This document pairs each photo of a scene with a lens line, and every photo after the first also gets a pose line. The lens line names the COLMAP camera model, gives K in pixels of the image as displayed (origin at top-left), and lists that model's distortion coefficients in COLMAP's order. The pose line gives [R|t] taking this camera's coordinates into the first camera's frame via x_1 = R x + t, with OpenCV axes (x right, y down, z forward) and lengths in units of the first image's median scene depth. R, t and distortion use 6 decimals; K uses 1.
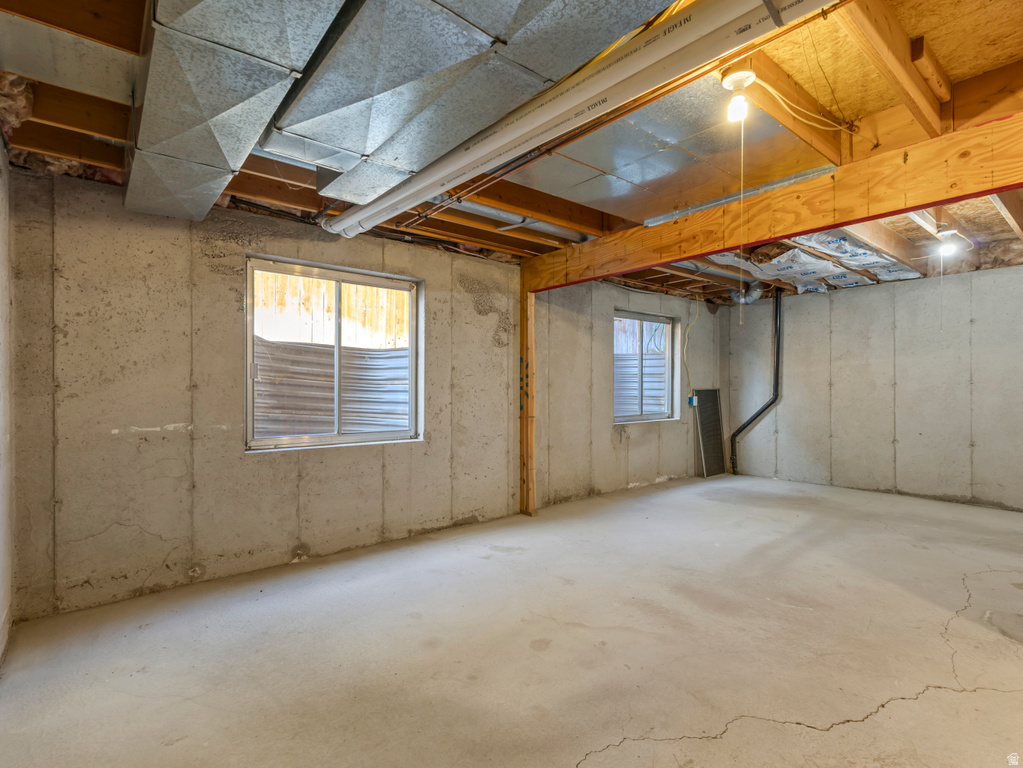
lens RADIAL K [[509.1, 0, 516.0], [0, 509.1, 380.7], [0, 0, 1]] dist [0.009277, 0.000695]
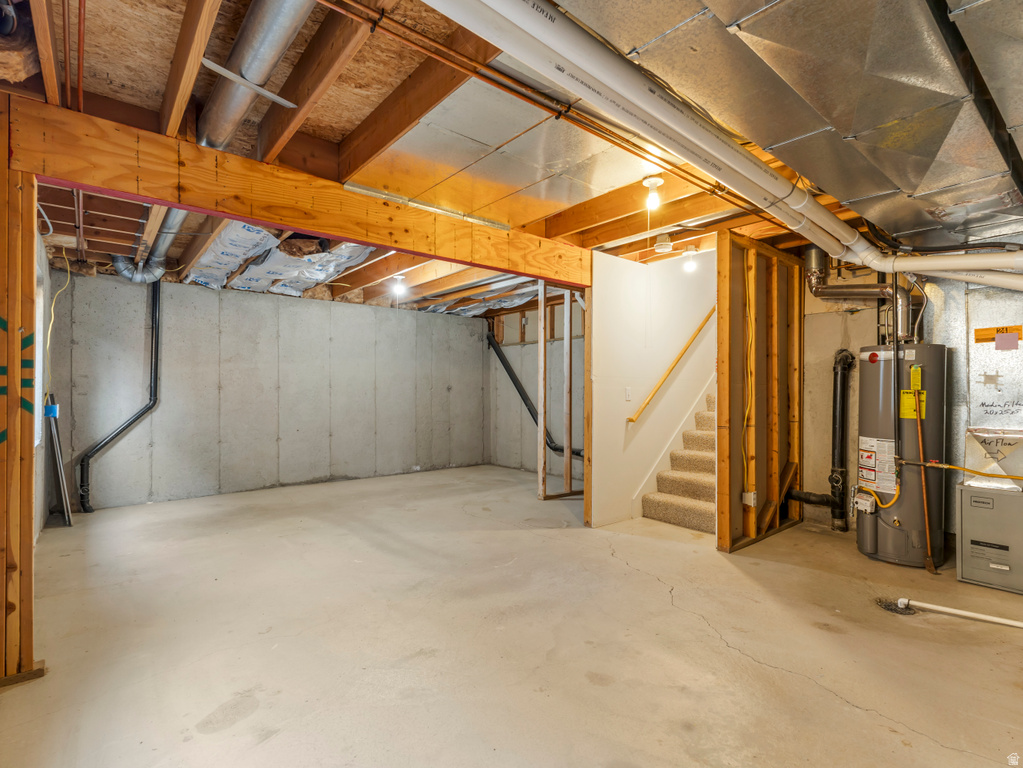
lens RADIAL K [[509.1, 0, 516.0], [0, 509.1, 380.7], [0, 0, 1]] dist [0.009277, 0.000695]
pose [[-0.006207, 0.021251, 0.999755, -0.407194], [-0.013916, 0.999676, -0.021336, 0.009301], [-0.999884, -0.014045, -0.005909, 0.554823]]
